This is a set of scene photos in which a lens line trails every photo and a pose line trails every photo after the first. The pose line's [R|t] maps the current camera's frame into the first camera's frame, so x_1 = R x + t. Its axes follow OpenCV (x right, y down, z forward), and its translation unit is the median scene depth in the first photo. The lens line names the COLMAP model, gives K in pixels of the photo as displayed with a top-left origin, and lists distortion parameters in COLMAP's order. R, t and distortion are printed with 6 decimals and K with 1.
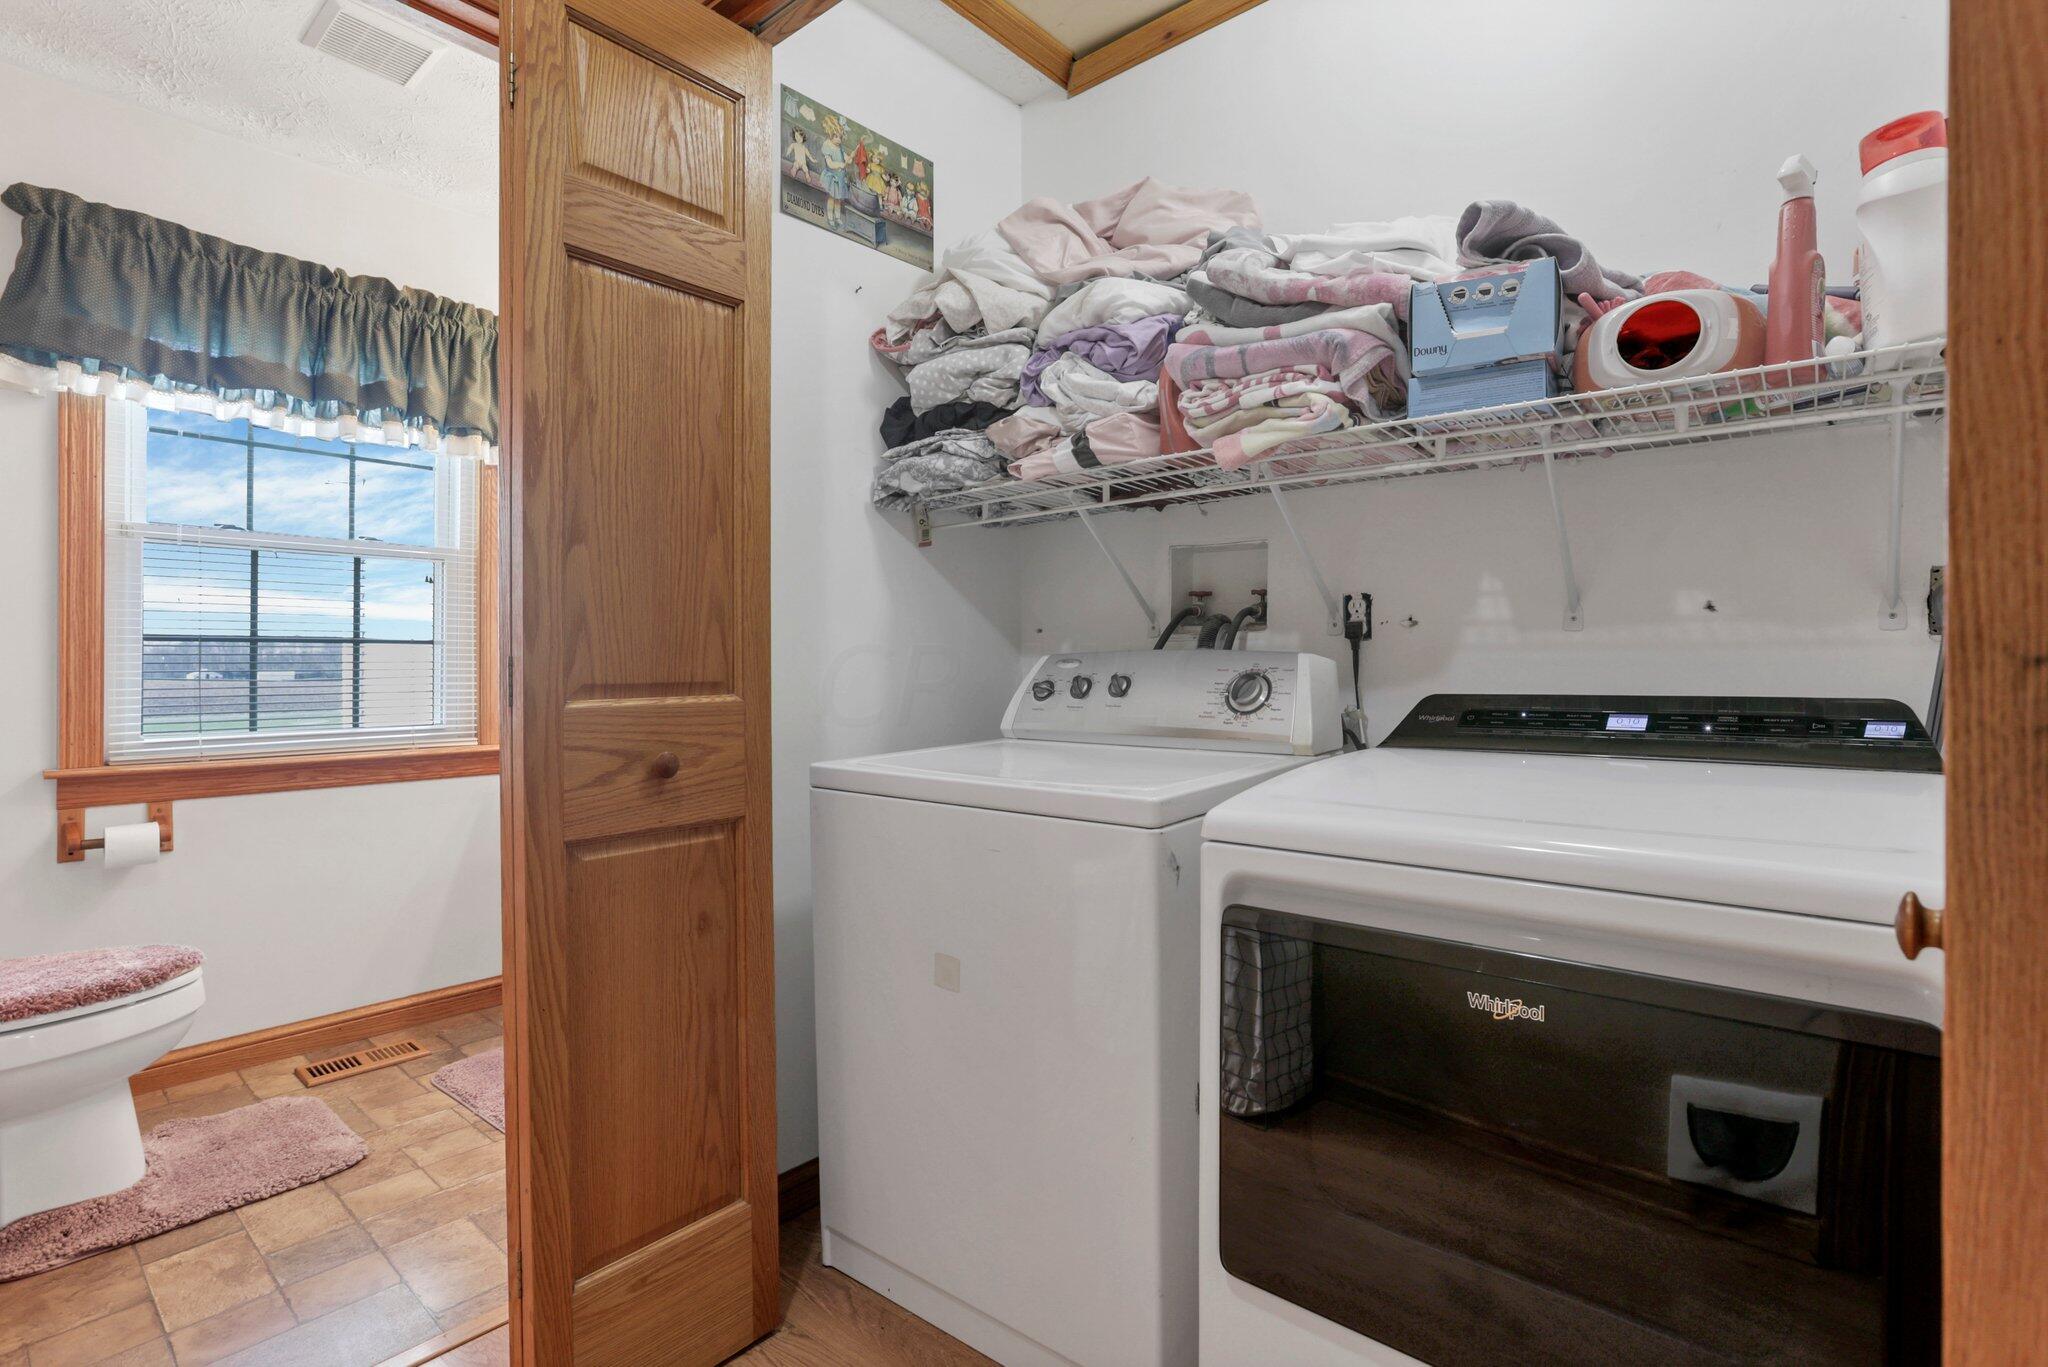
lens RADIAL K [[987.8, 0, 1012.7], [0, 987.8, 687.8], [0, 0, 1]] dist [-0.043445, 0.014348]
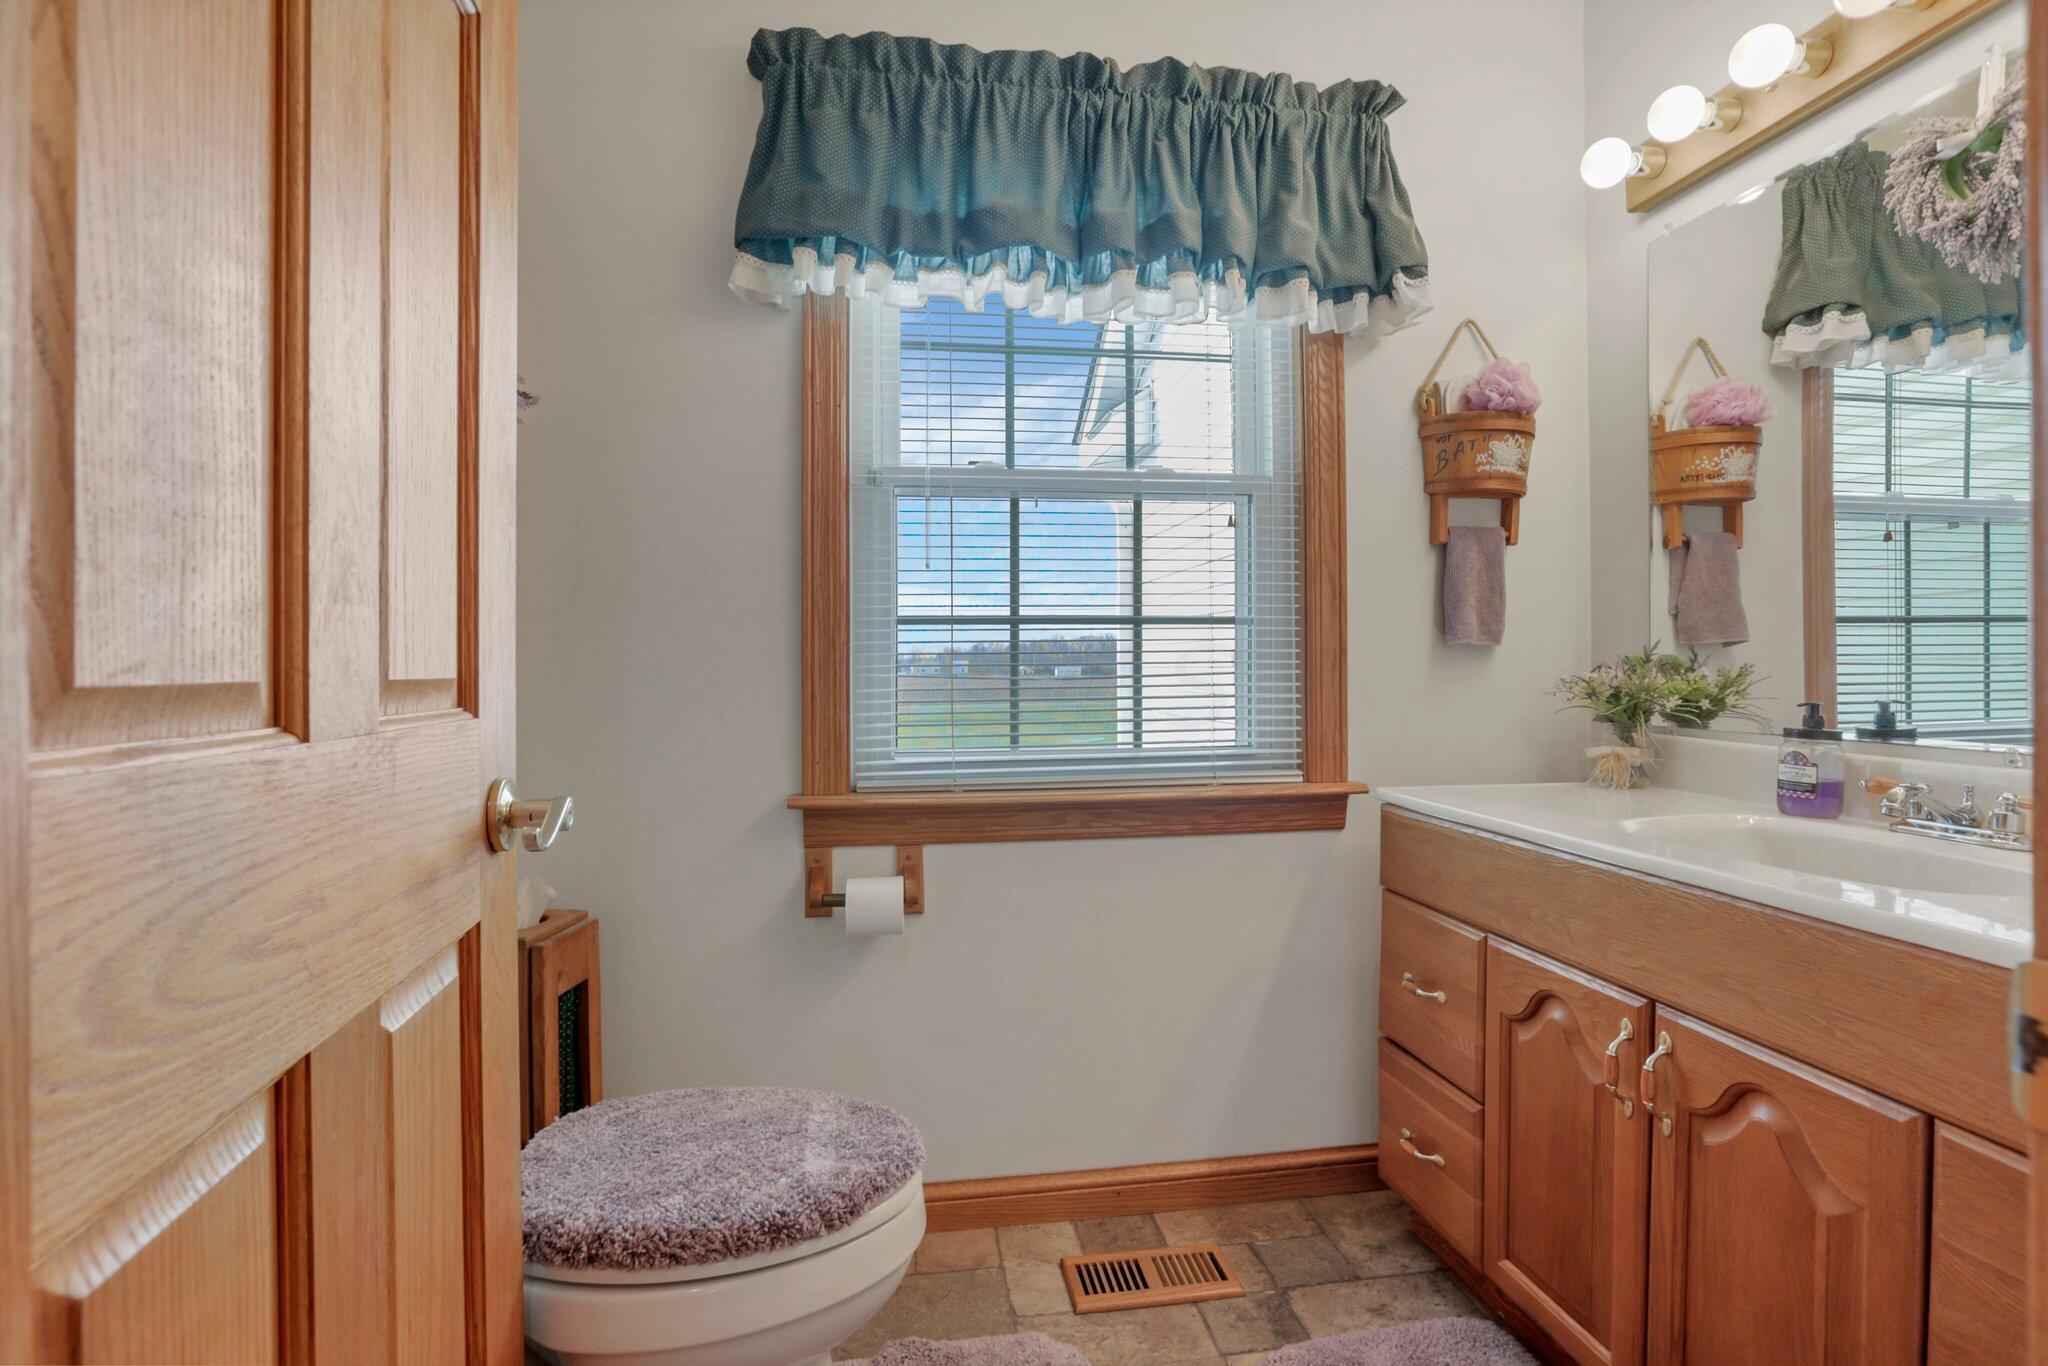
lens RADIAL K [[987.8, 0, 1019.2], [0, 987.8, 649.8], [0, 0, 1]] dist [-0.043445, 0.014348]
pose [[0.767913, -0.030859, -0.639810, -0.341321], [0.002520, 0.998977, -0.045157, 0.004551], [0.640549, 0.033065, 0.767205, 0.477384]]
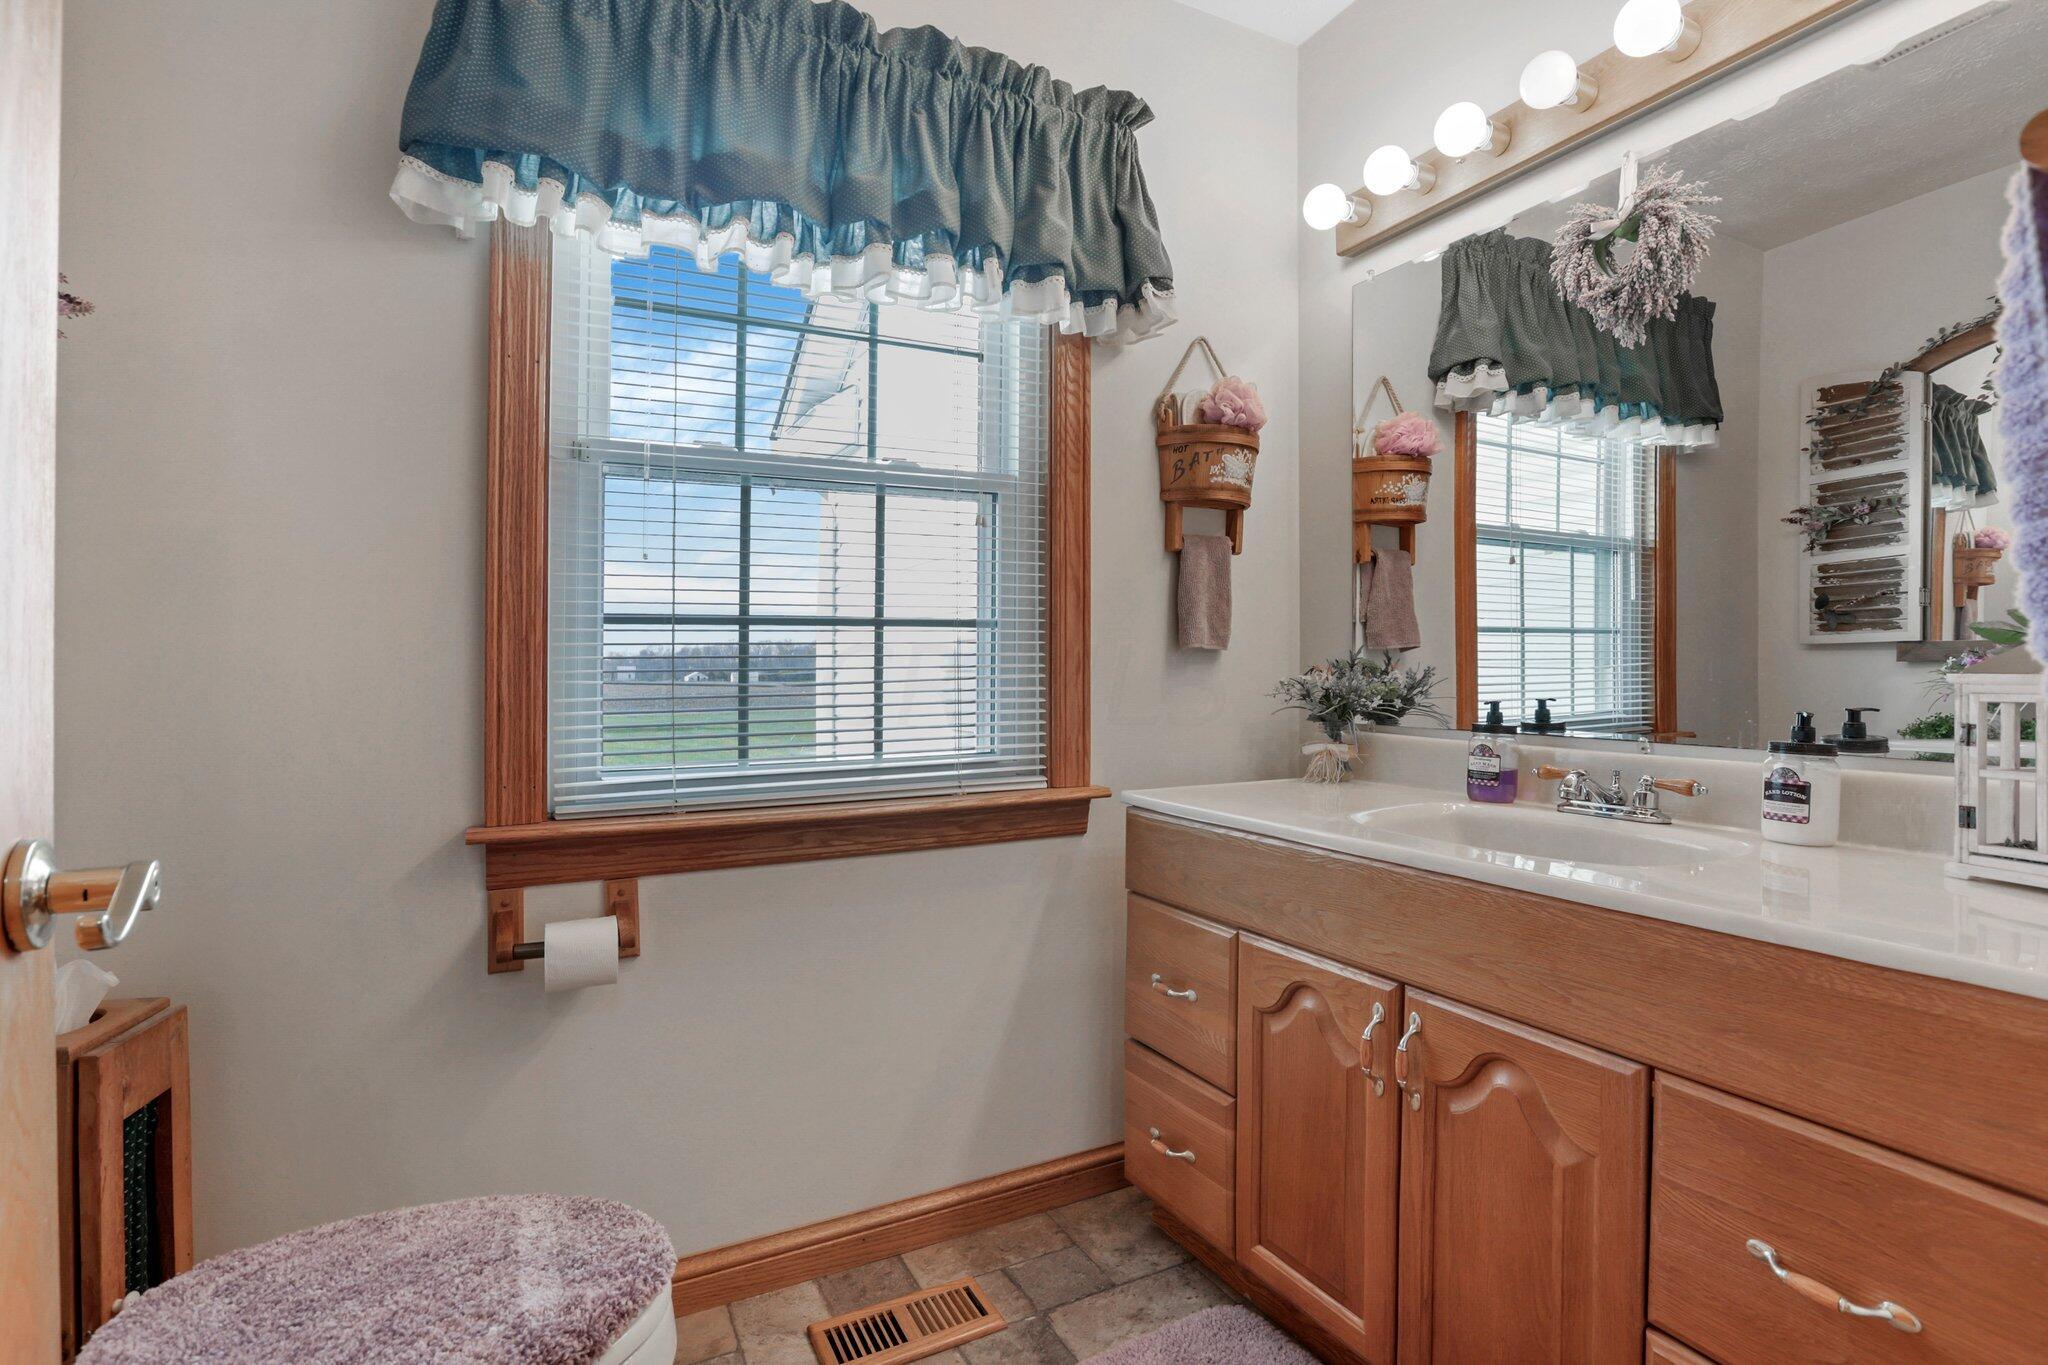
lens RADIAL K [[987.8, 0, 1040.4], [0, 987.8, 647.3], [0, 0, 1]] dist [-0.043445, 0.014348]
pose [[0.936852, -0.029185, -0.348507, -0.405073], [0.012973, 0.998726, -0.048765, 0.002432], [0.349486, 0.041165, 0.936037, 0.494252]]
